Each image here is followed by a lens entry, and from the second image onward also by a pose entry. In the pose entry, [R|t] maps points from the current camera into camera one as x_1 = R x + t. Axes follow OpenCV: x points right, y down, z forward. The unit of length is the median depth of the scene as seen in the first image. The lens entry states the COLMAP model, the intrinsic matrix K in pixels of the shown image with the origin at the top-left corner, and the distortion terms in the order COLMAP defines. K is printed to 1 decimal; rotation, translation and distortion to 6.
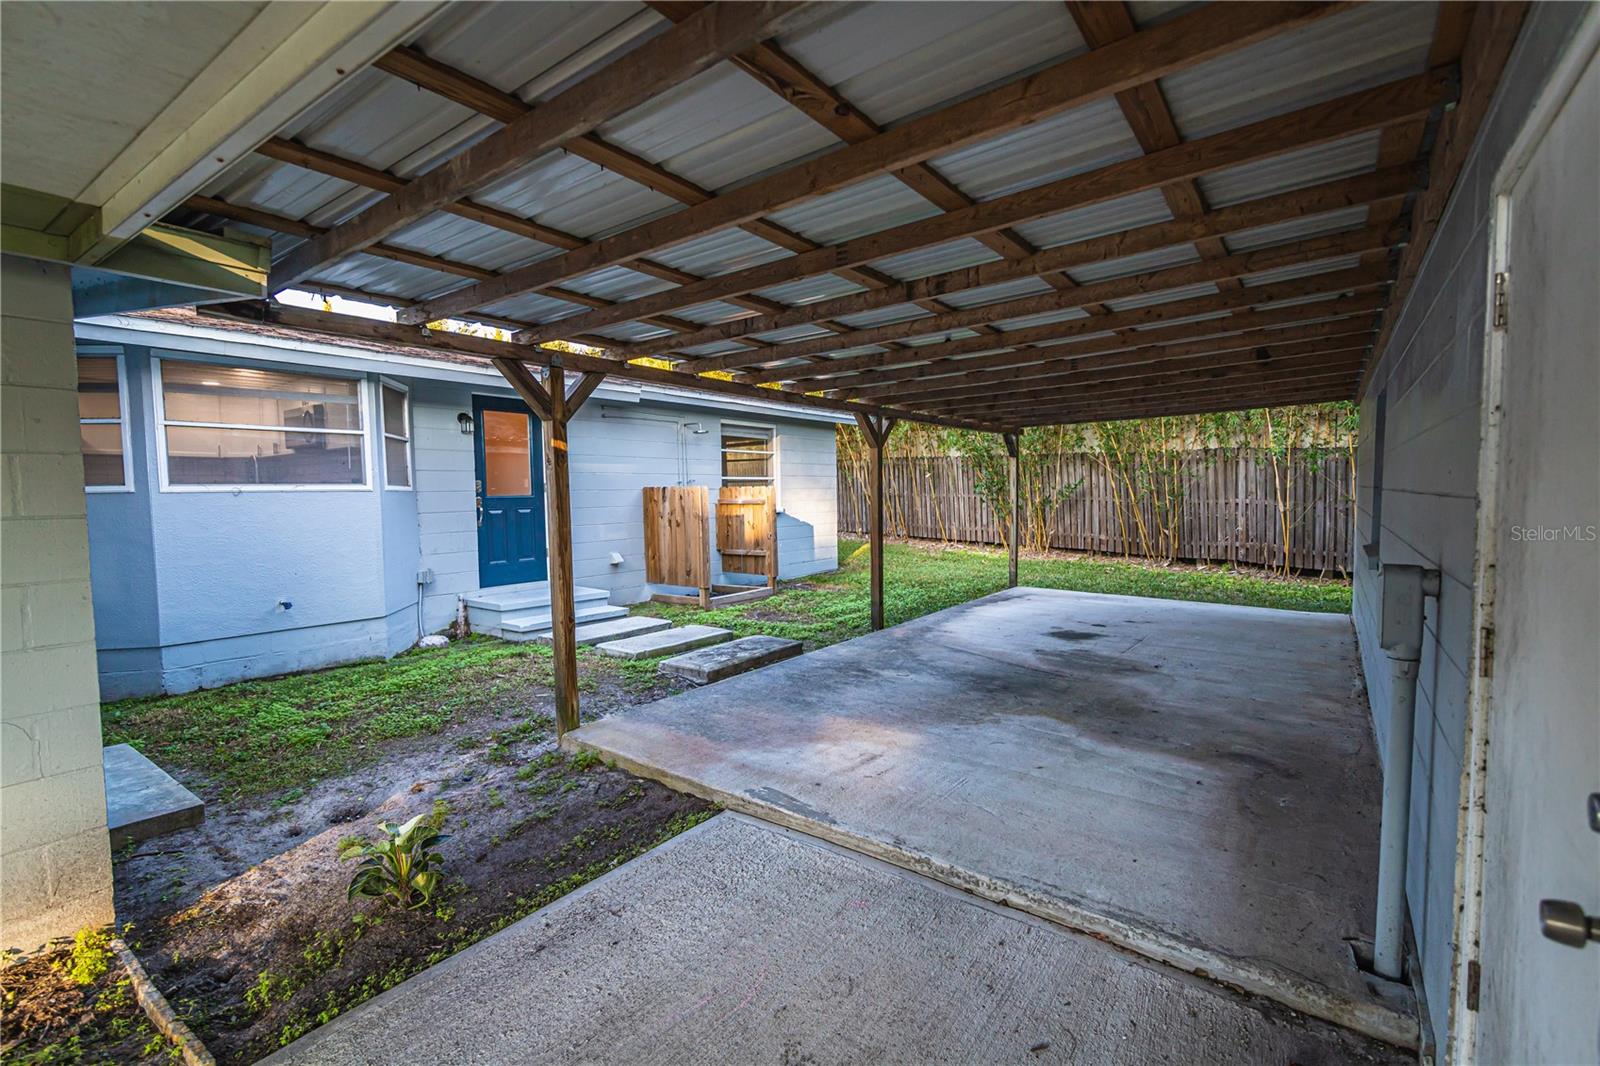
lens RADIAL K [[735.6, 0, 791.6], [0, 735.6, 533.4], [0, 0, 1]] dist [0.001870, -0.000678]
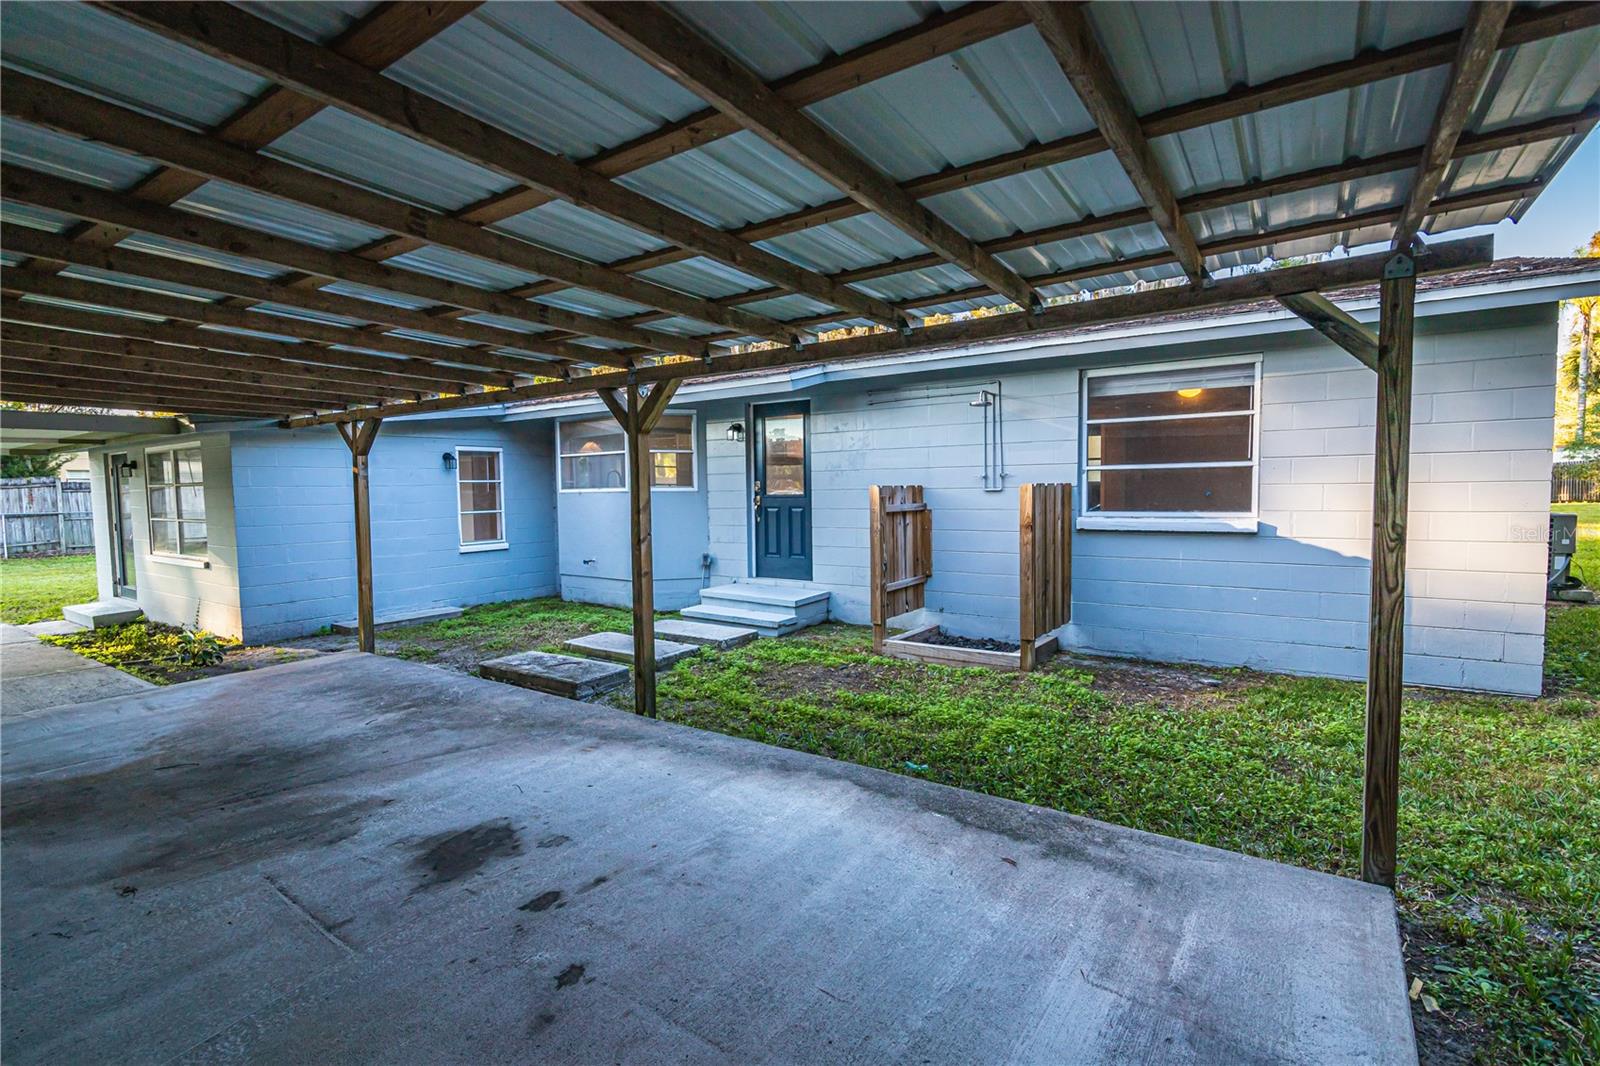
lens RADIAL K [[735.6, 0, 794.9], [0, 735.6, 533.4], [0, 0, 1]] dist [0.001870, -0.000678]
pose [[0.033002, 0.071581, -0.996889, 0.840113], [-0.042318, 0.996638, 0.070162, -0.088261], [0.998559, 0.039870, 0.035920, 1.217823]]
